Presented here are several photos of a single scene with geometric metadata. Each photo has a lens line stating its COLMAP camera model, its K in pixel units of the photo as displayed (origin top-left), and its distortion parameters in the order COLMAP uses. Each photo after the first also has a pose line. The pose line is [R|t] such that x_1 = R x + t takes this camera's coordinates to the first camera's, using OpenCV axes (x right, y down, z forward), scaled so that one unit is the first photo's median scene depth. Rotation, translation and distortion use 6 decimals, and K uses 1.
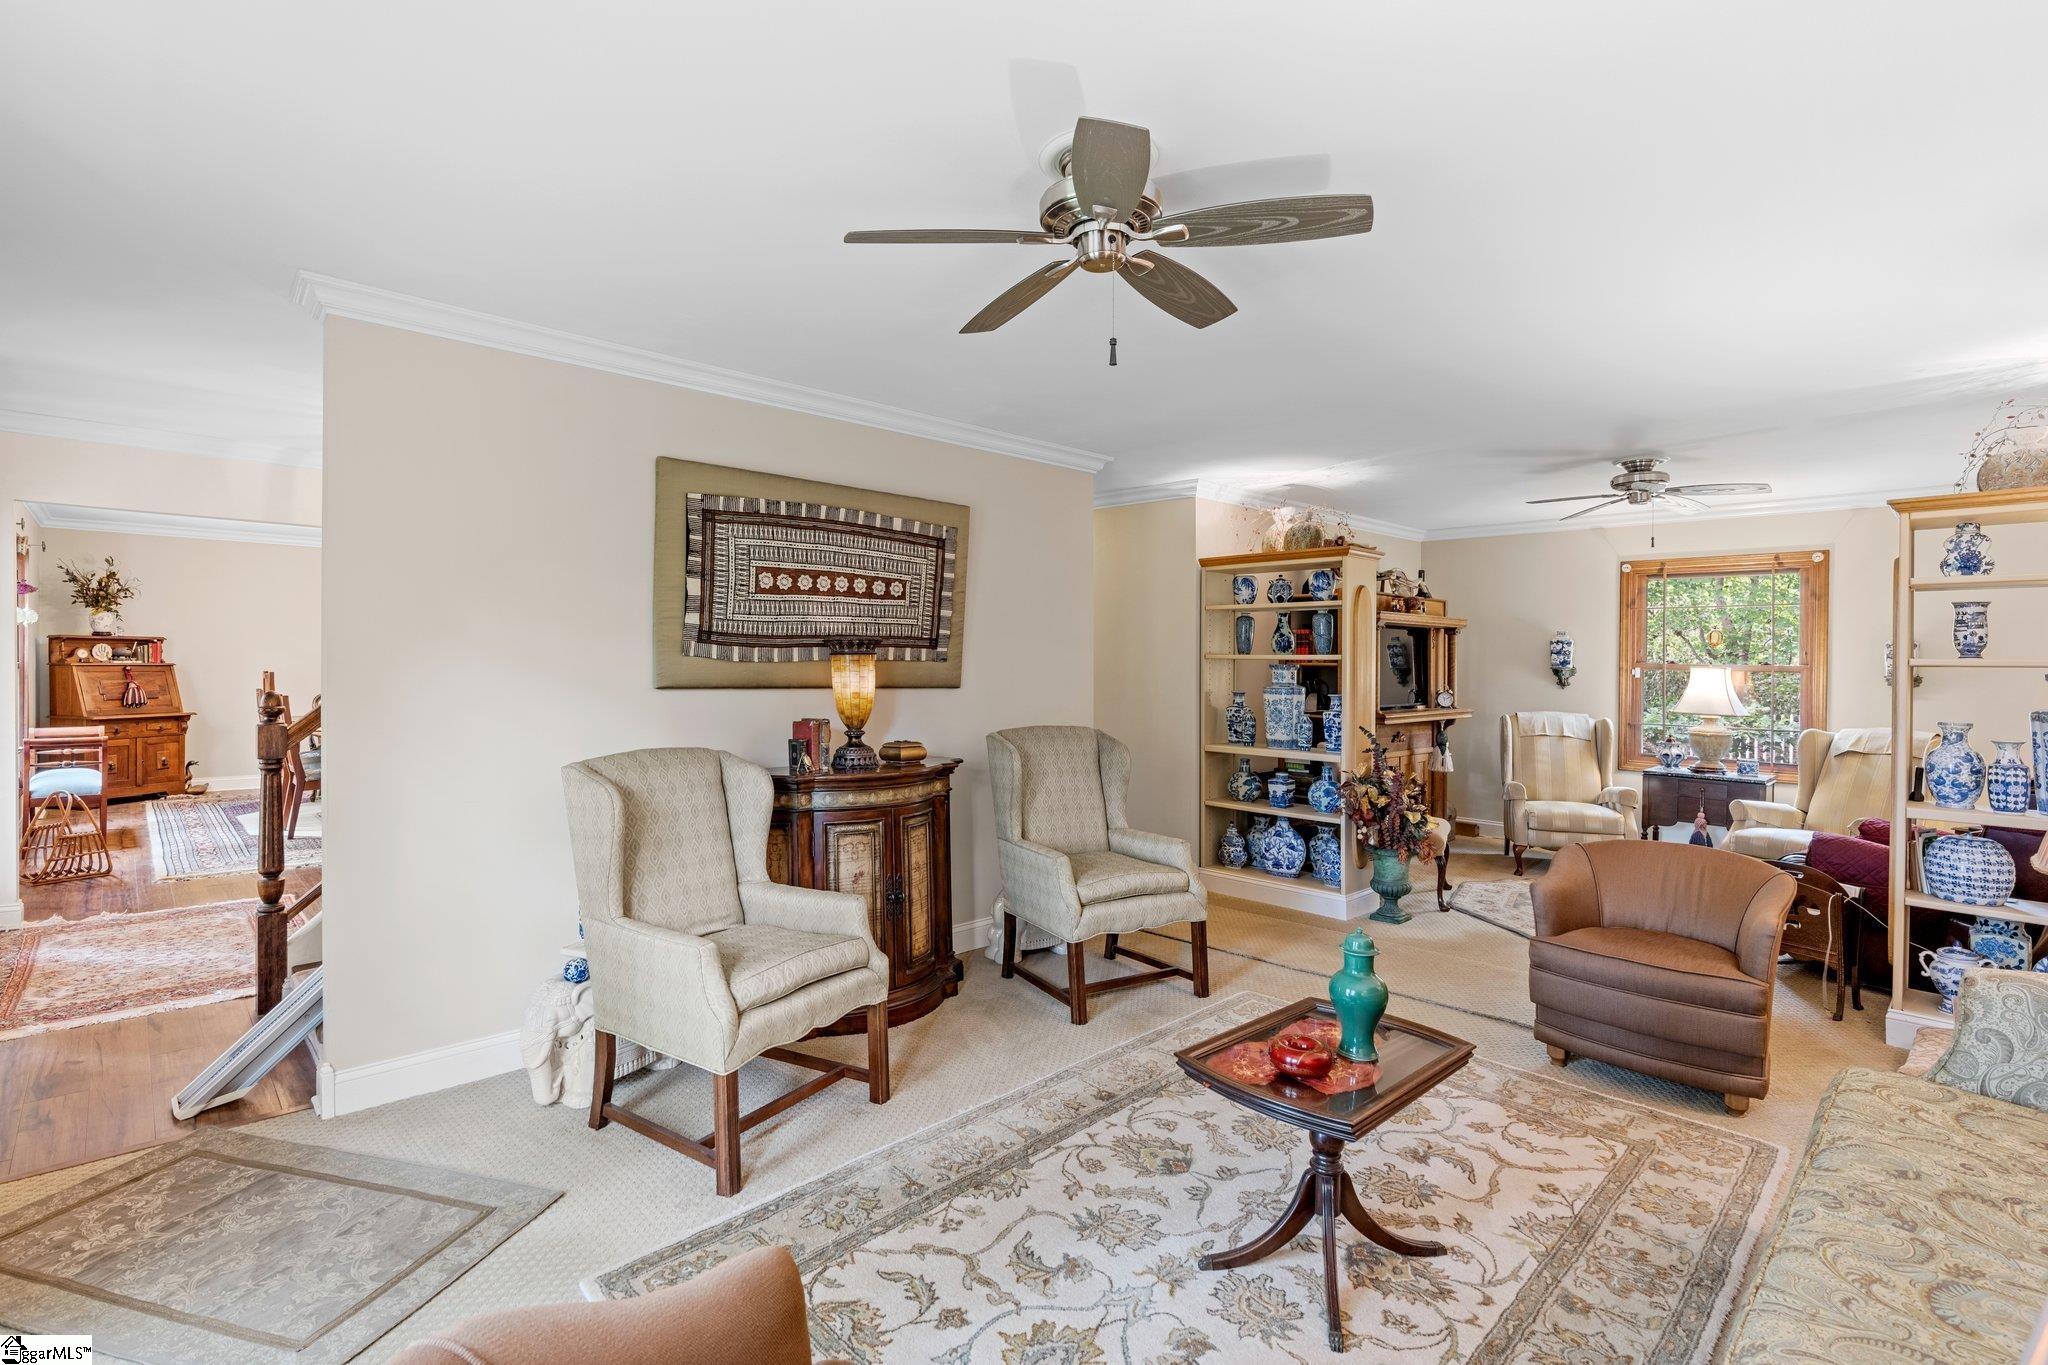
lens RADIAL K [[950.1, 0, 992.0], [0, 950.1, 662.3], [0, 0, 1]] dist [-0.011984, 0.000190]
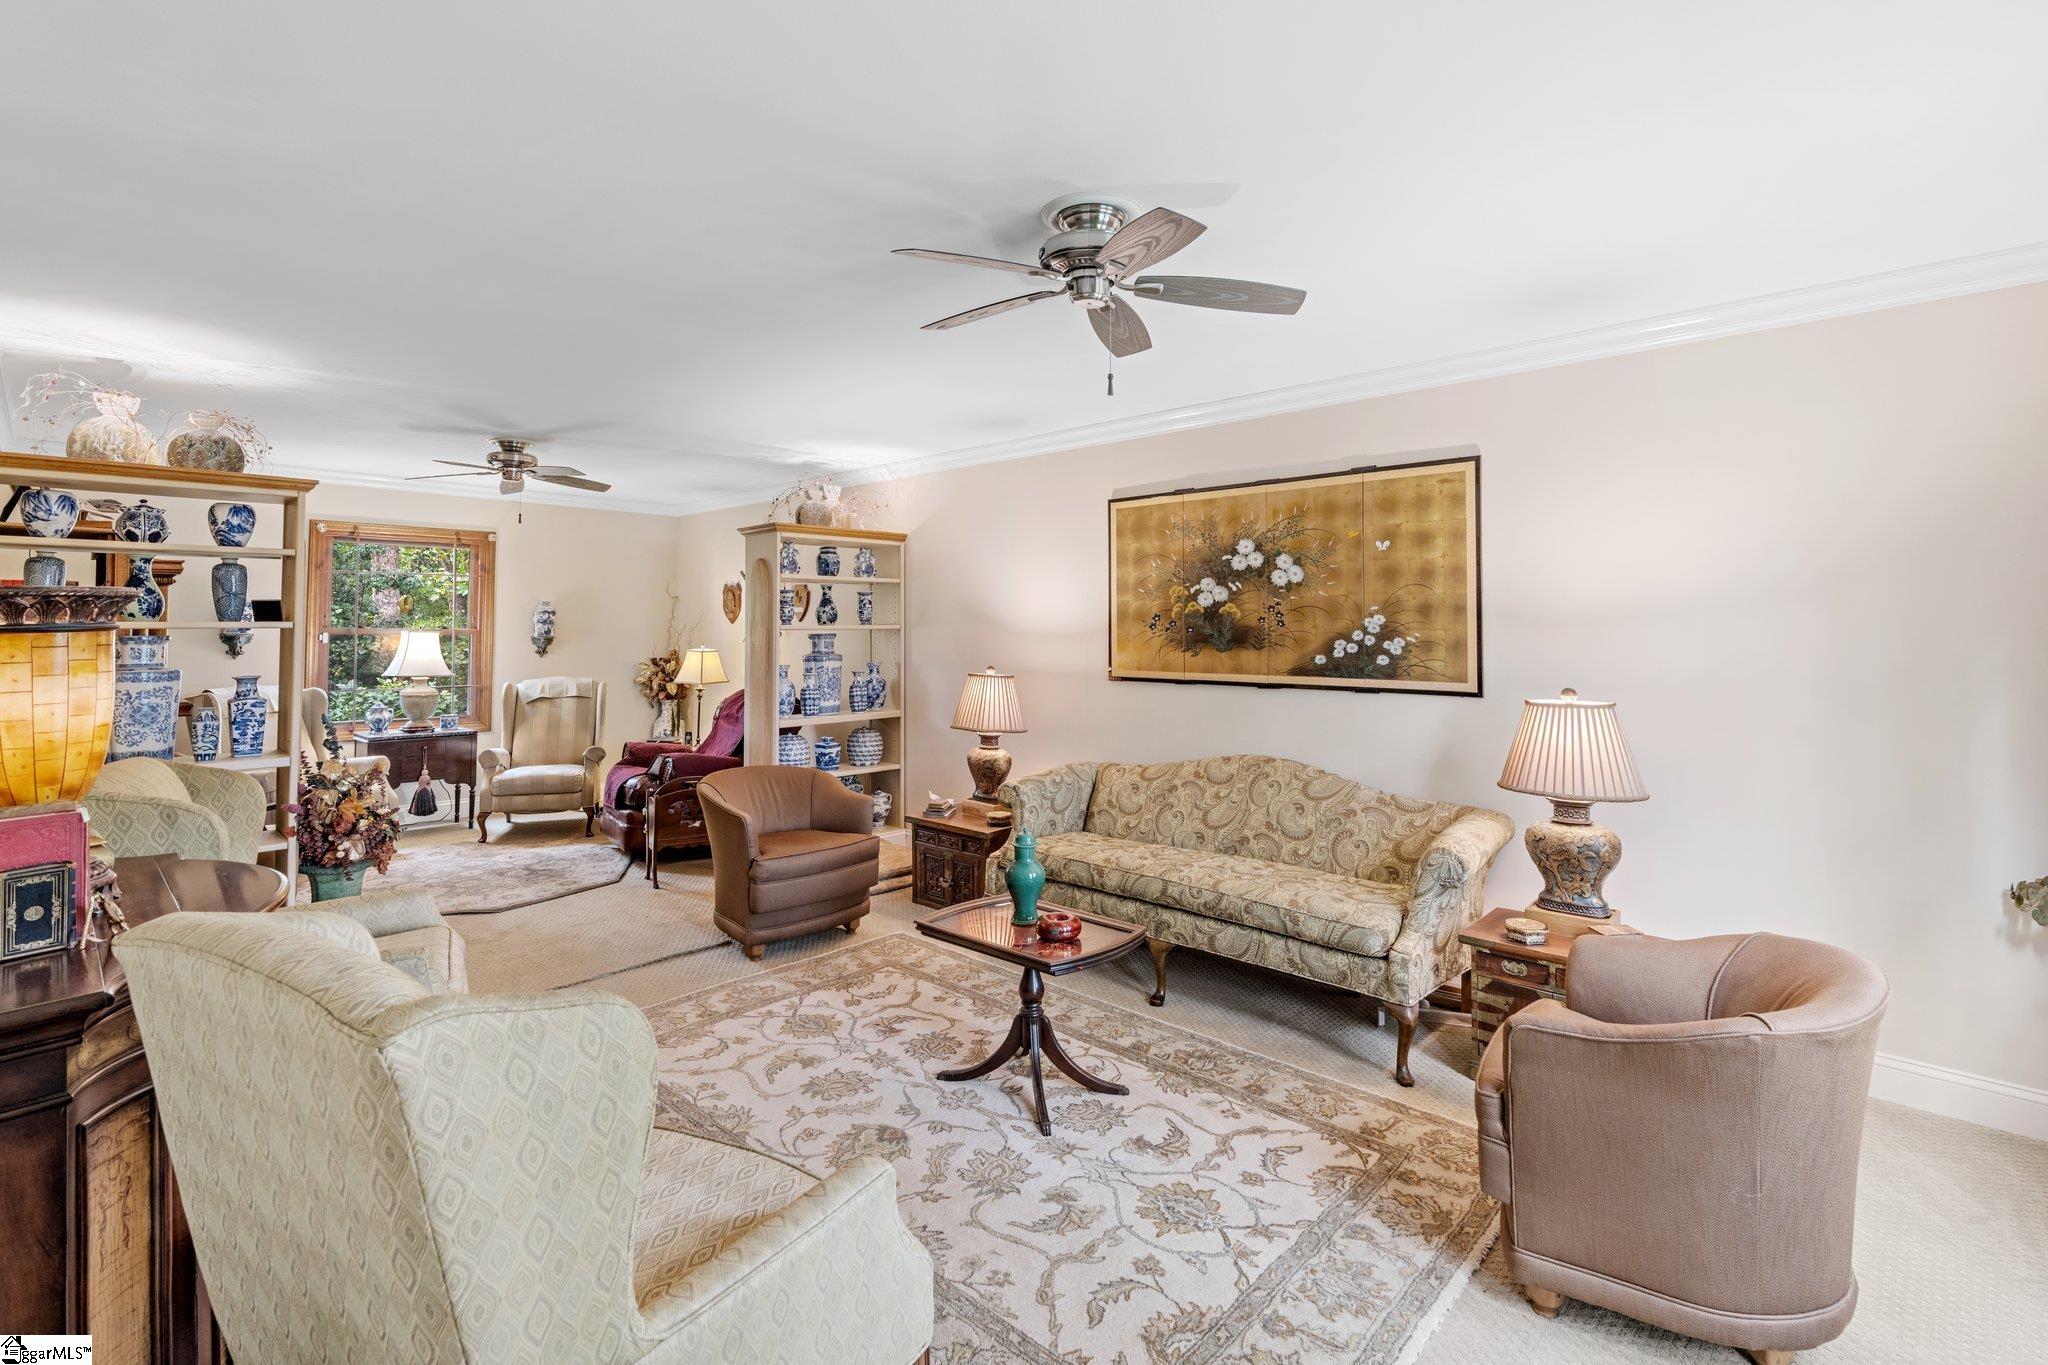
lens RADIAL K [[950.8, 0, 1043.5], [0, 950.8, 606.5], [0, 0, 1]] dist [-0.009718, 0.000250]
pose [[-0.079826, 0.012905, 0.996725, -0.552586], [0.001044, 0.999917, -0.012863, -0.013576], [-0.996808, 0.000014, -0.079832, 0.607003]]
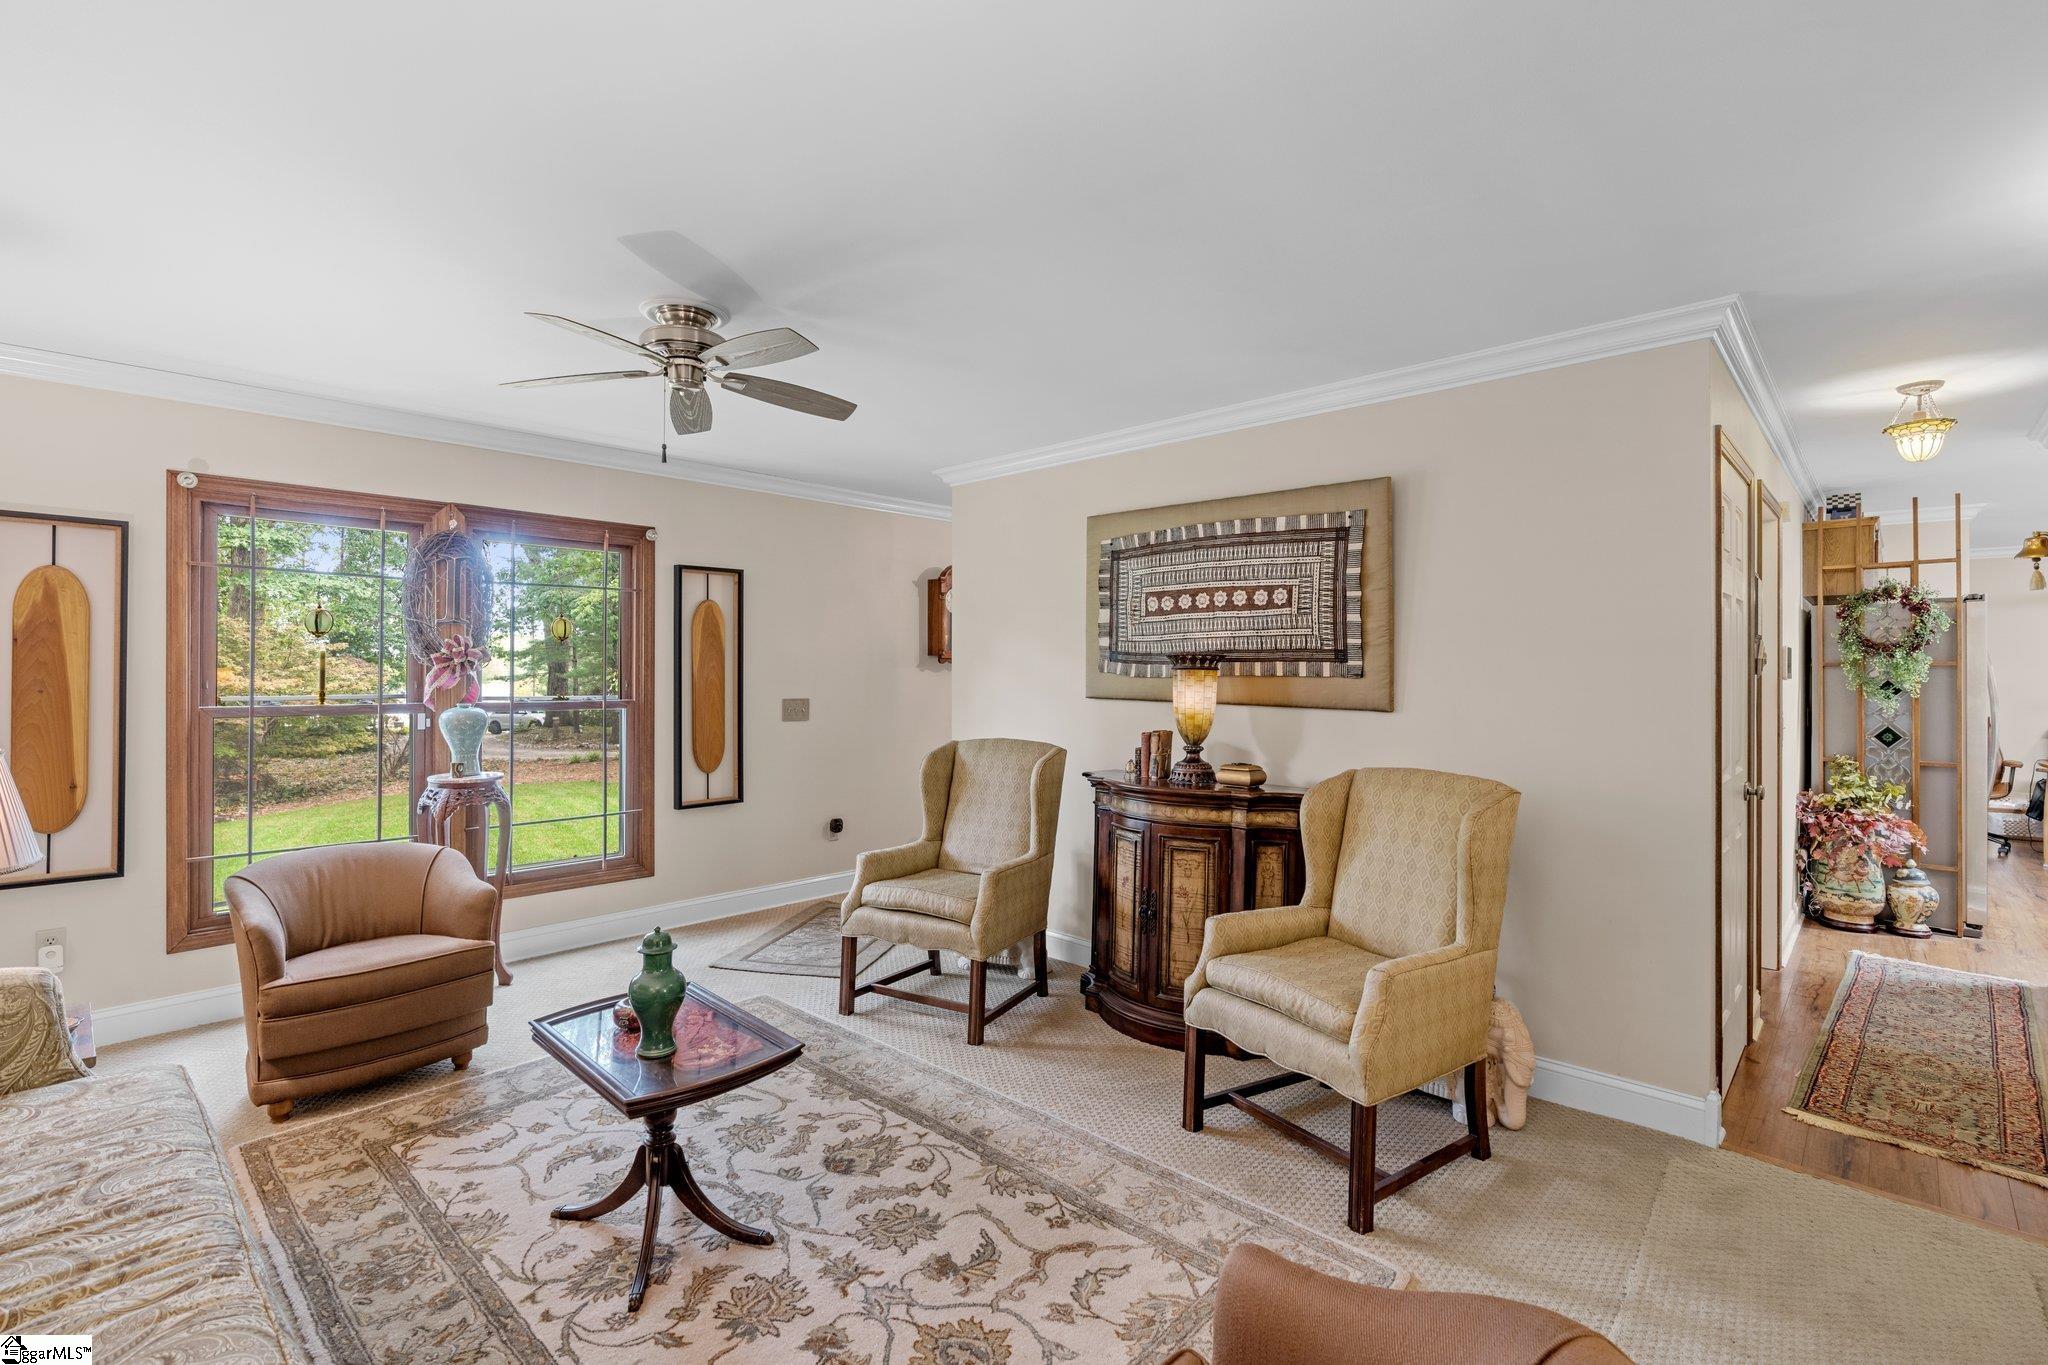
lens RADIAL K [[921.5, 0, 1025.1], [0, 921.5, 670.7], [0, 0, 1]] dist [-0.003462, -0.000090]
pose [[0.067645, -0.009123, -0.997668, 0.796105], [-0.008459, 0.999917, -0.009717, 0.003680], [0.997674, 0.009097, 0.067562, 0.745278]]
